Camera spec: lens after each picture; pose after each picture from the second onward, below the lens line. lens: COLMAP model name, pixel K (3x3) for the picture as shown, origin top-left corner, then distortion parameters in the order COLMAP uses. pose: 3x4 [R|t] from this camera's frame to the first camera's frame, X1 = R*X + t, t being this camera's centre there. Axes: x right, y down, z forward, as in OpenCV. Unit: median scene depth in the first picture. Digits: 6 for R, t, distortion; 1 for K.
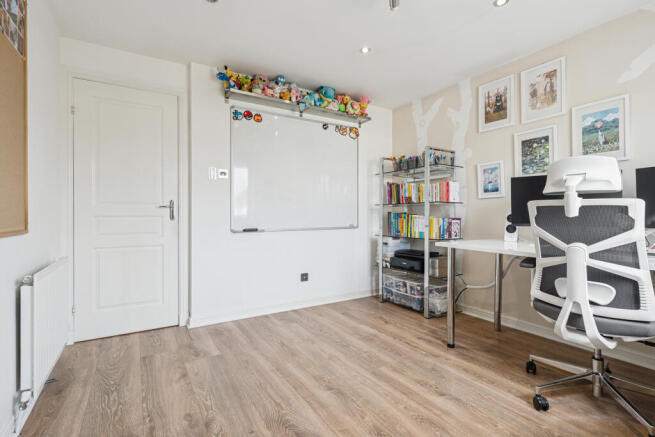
lens RADIAL K [[310.5, 0, 328.0], [0, 310.5, 215.9], [0, 0, 1]] dist [-0.005883, -0.000641]
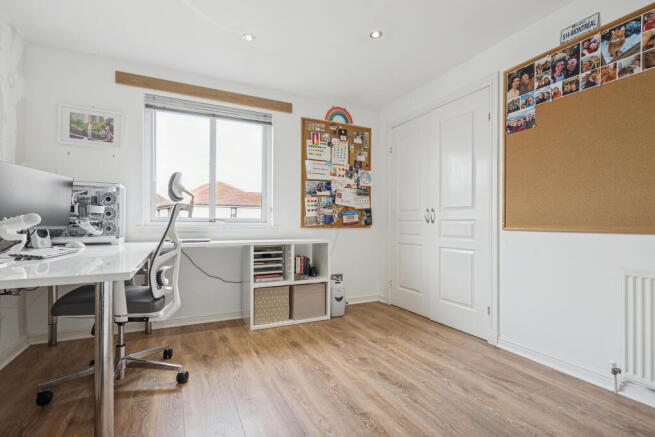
lens RADIAL K [[310.5, 0, 326.9], [0, 310.5, 219.8], [0, 0, 1]] dist [-0.005883, -0.000641]
pose [[-0.995668, 0.000384, 0.092976, 0.034360], [-0.000044, 0.999989, -0.004607, 0.015952], [-0.092977, -0.004591, -0.995658, 2.106835]]
